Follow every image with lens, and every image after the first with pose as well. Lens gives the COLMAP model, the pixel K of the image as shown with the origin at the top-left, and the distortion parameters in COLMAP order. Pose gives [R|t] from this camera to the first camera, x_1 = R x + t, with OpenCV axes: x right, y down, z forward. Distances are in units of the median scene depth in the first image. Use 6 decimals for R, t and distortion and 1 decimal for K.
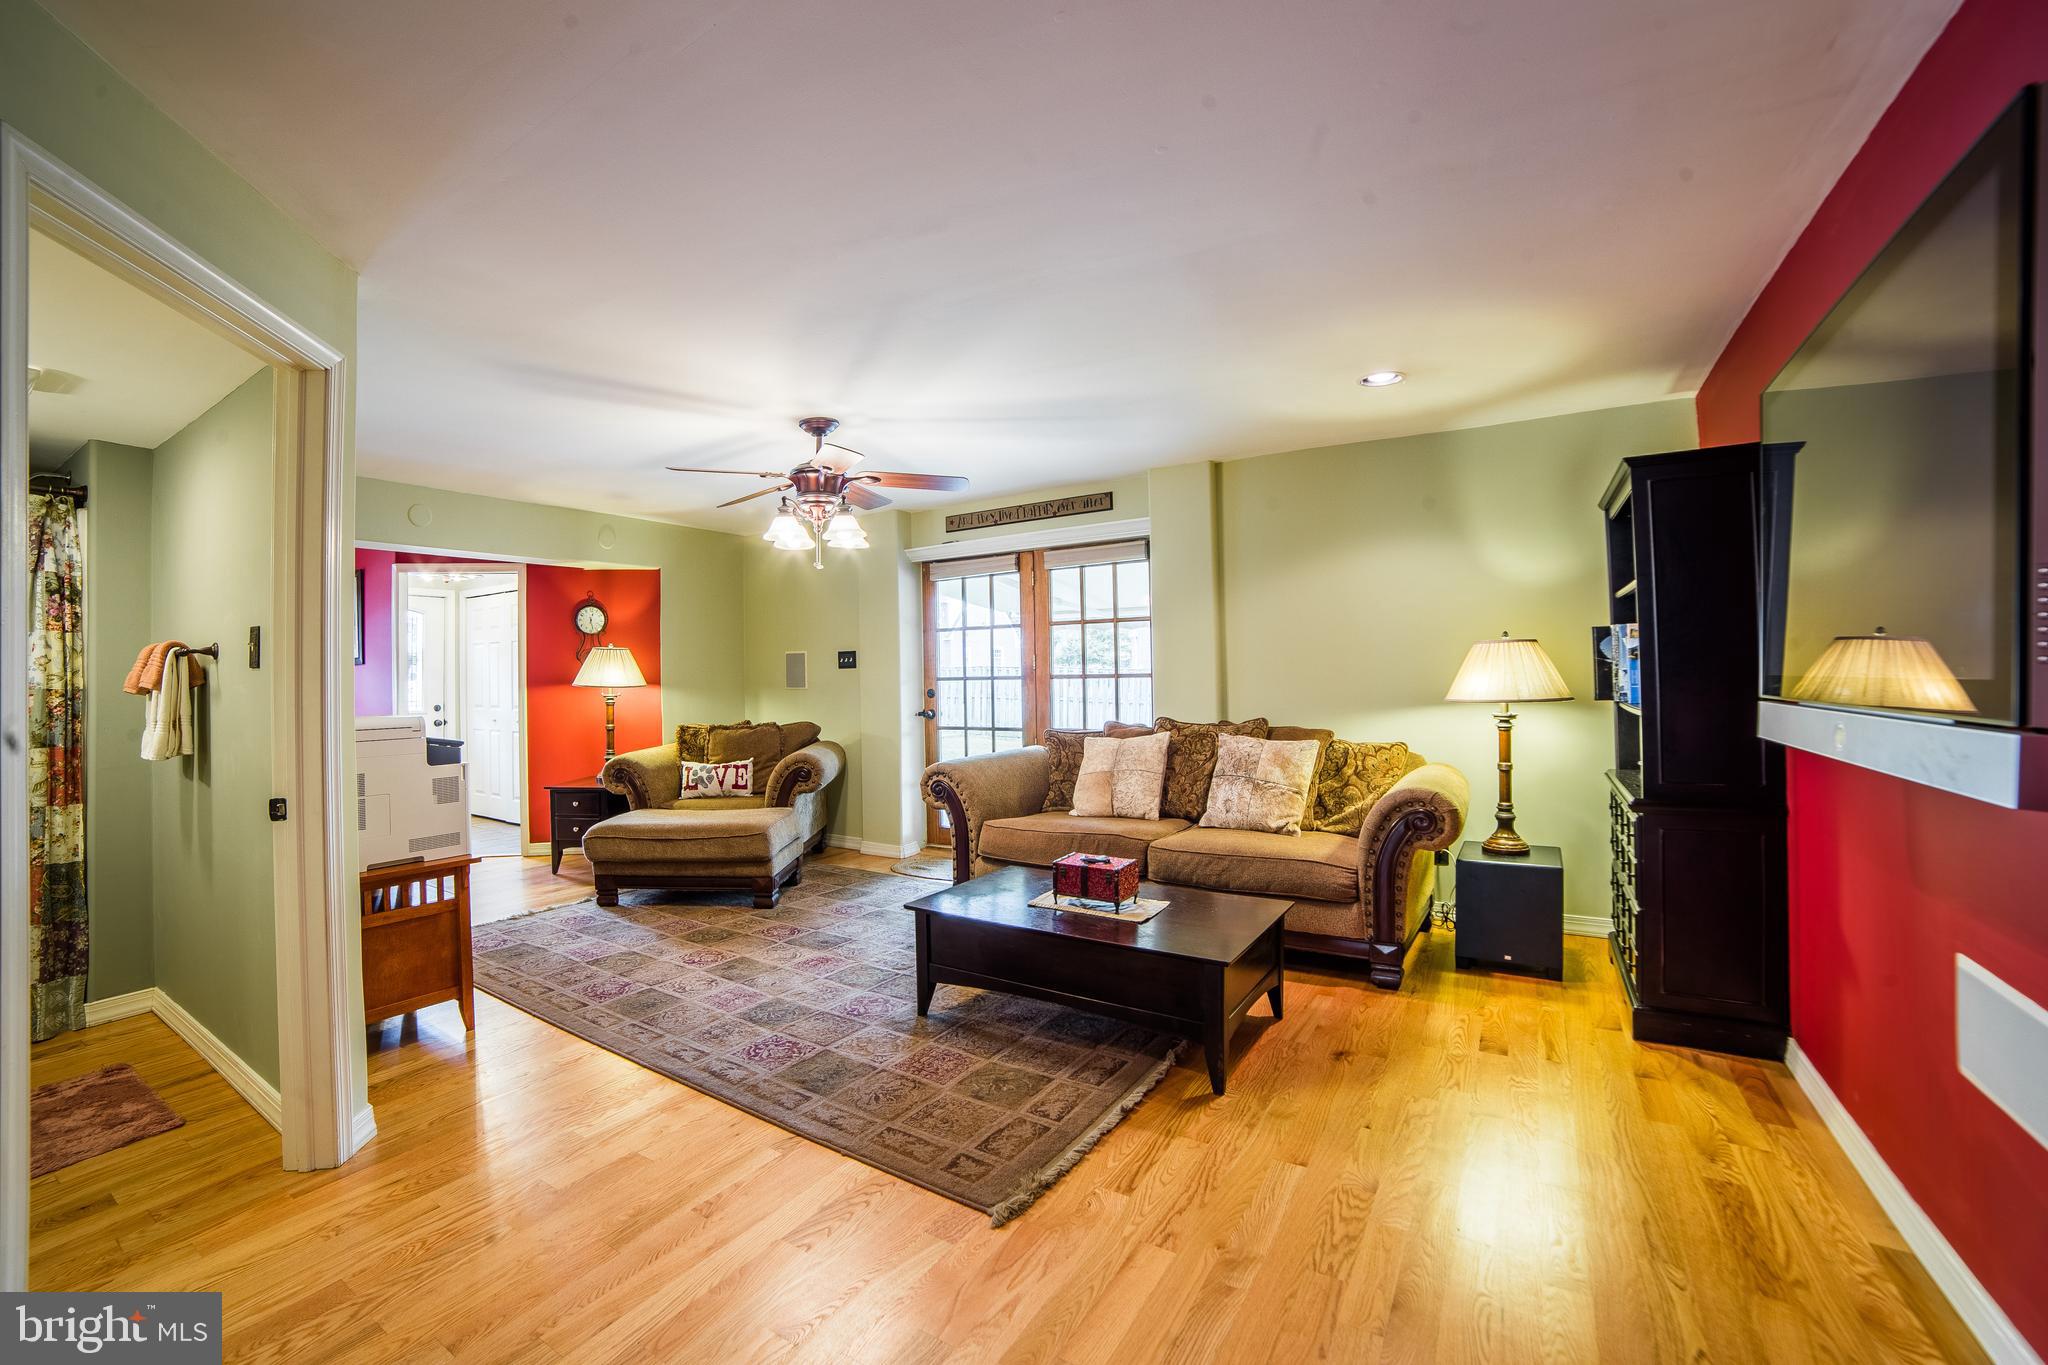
lens RADIAL K [[841.5, 0, 1016.3], [0, 841.5, 670.7], [0, 0, 1]] dist [-0.105600, 0.033377]
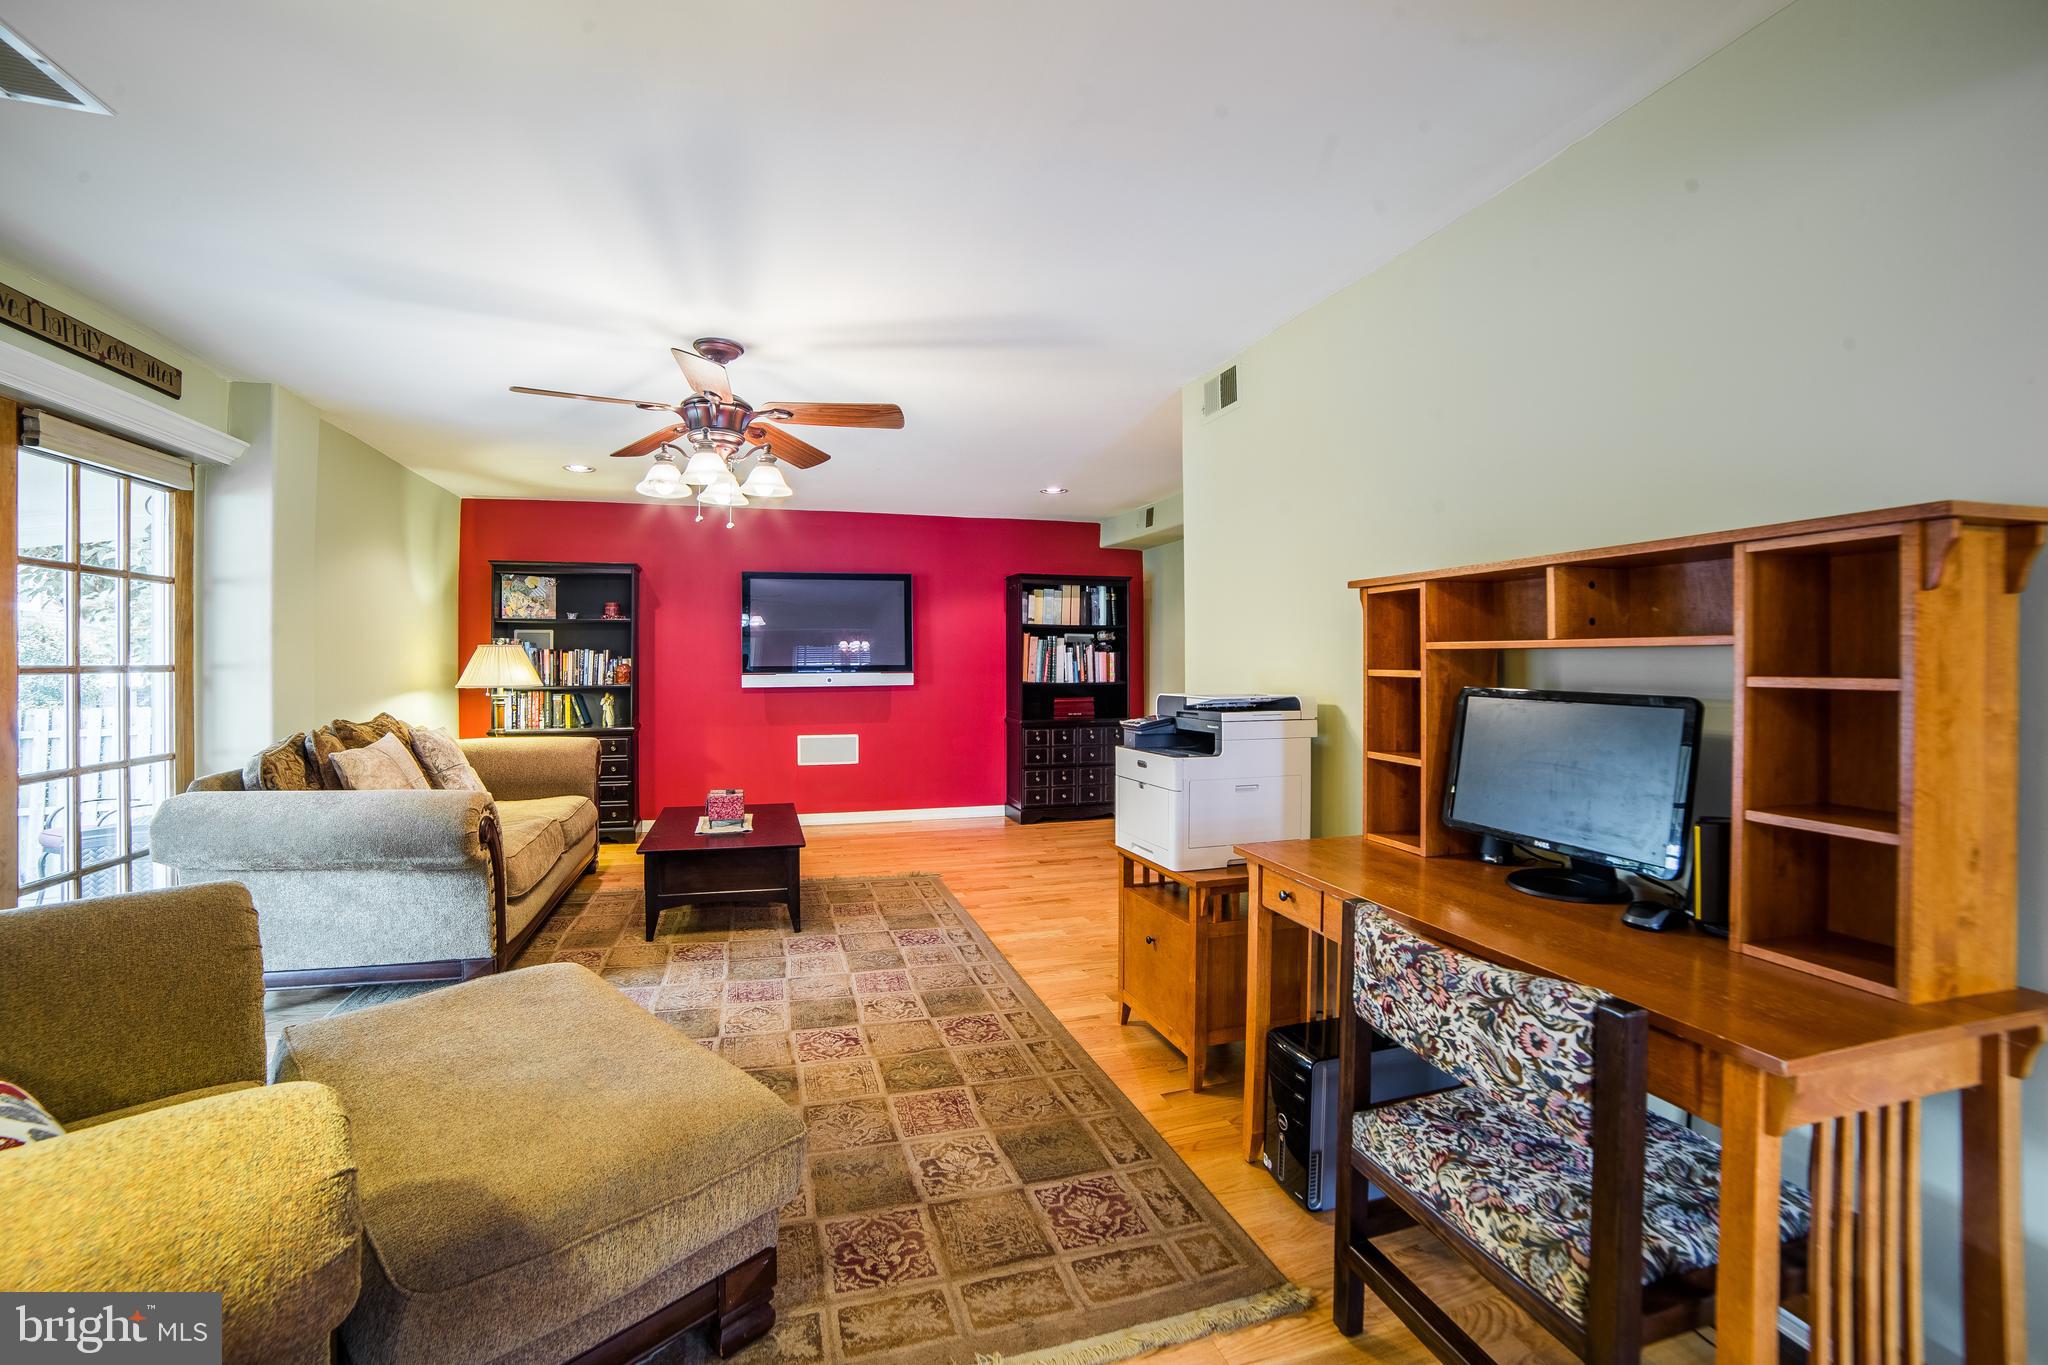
lens RADIAL K [[841.5, 0, 1016.3], [0, 841.5, 670.7], [0, 0, 1]] dist [-0.105600, 0.033377]
pose [[-0.758433, 0.014756, 0.651584, -0.858488], [0.008542, 0.999883, -0.012701, 0.034363], [-0.651695, -0.004067, -0.758470, 1.268350]]
